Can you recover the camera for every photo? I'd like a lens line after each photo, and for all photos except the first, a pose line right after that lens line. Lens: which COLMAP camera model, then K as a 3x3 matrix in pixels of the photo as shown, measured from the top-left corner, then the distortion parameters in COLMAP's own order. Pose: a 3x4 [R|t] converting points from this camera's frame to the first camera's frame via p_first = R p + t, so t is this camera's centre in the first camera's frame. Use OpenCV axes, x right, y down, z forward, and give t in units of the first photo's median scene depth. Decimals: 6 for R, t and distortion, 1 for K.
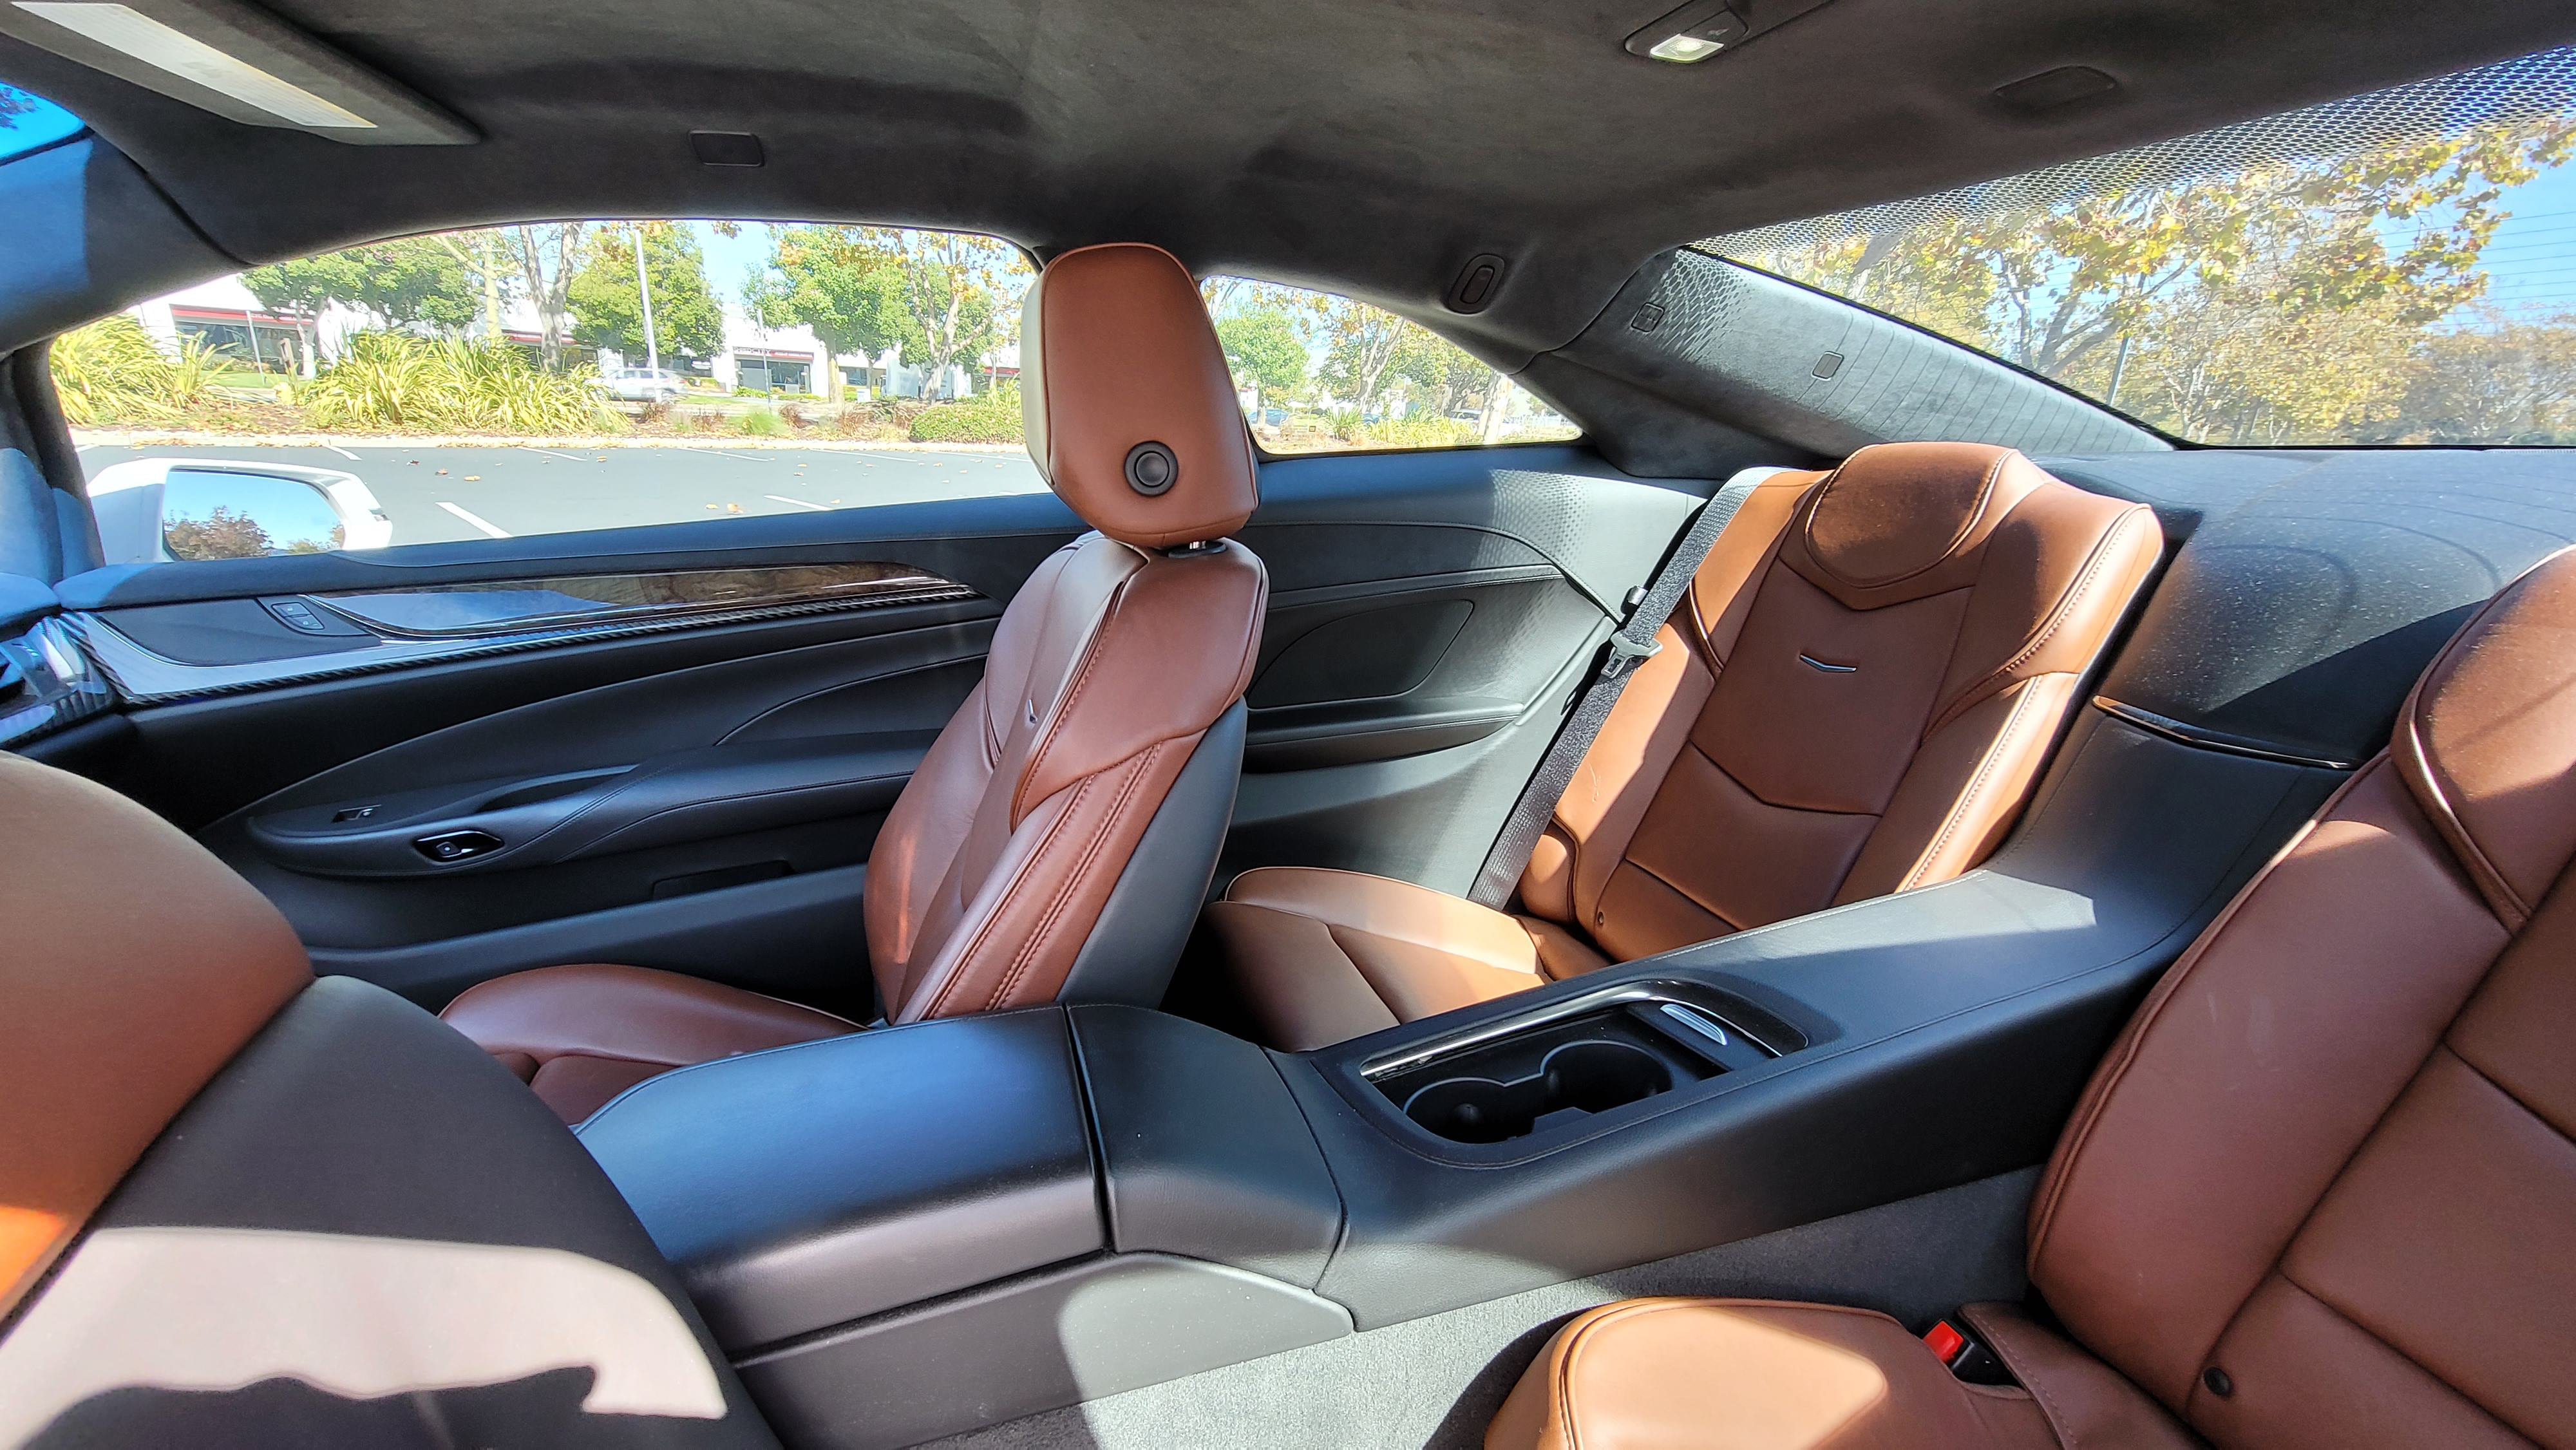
lens RADIAL K [[1048.1, 0, 1235.6], [0, 1048.1, 729.7], [0, 0, 1]] dist [0.001336, -0.000158]
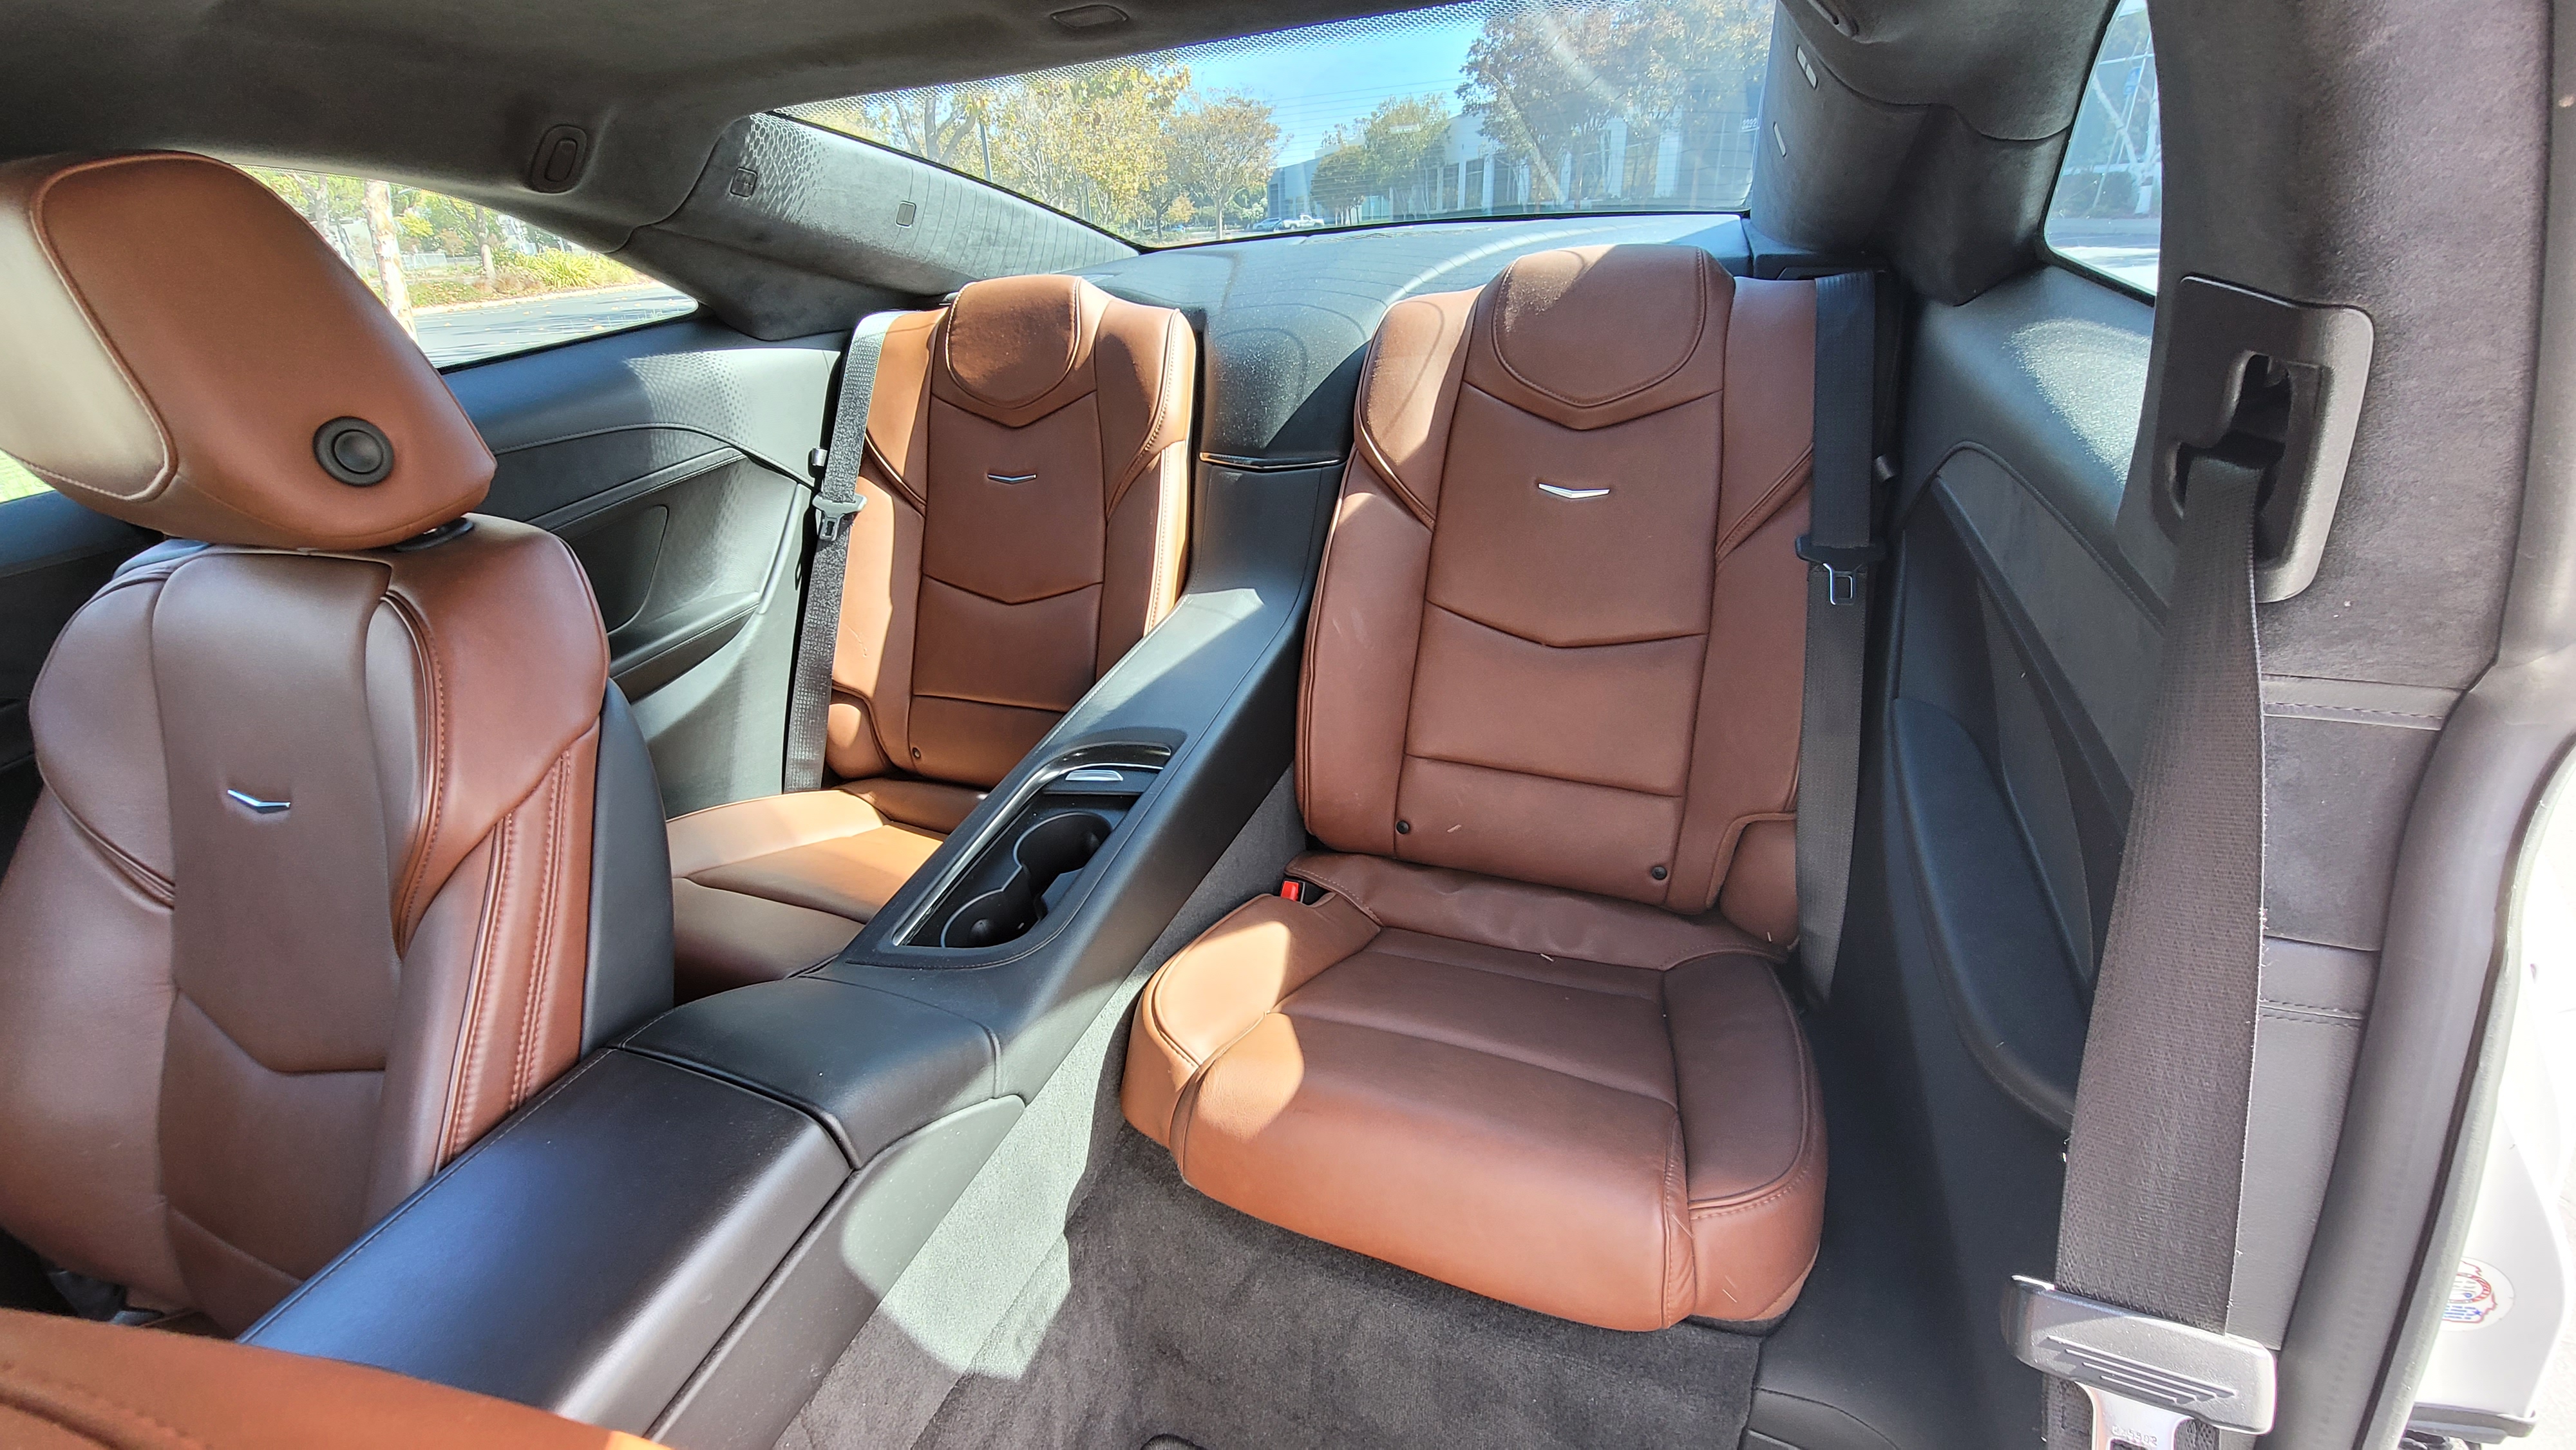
lens RADIAL K [[1048.1, 0, 1235.6], [0, 1048.1, 729.7], [0, 0, 1]] dist [0.001336, -0.000158]
pose [[0.650727, -0.403772, 0.643057, -0.145442], [0.305533, 0.914545, 0.265060, -0.035500], [-0.695129, 0.023993, 0.718485, -0.029174]]
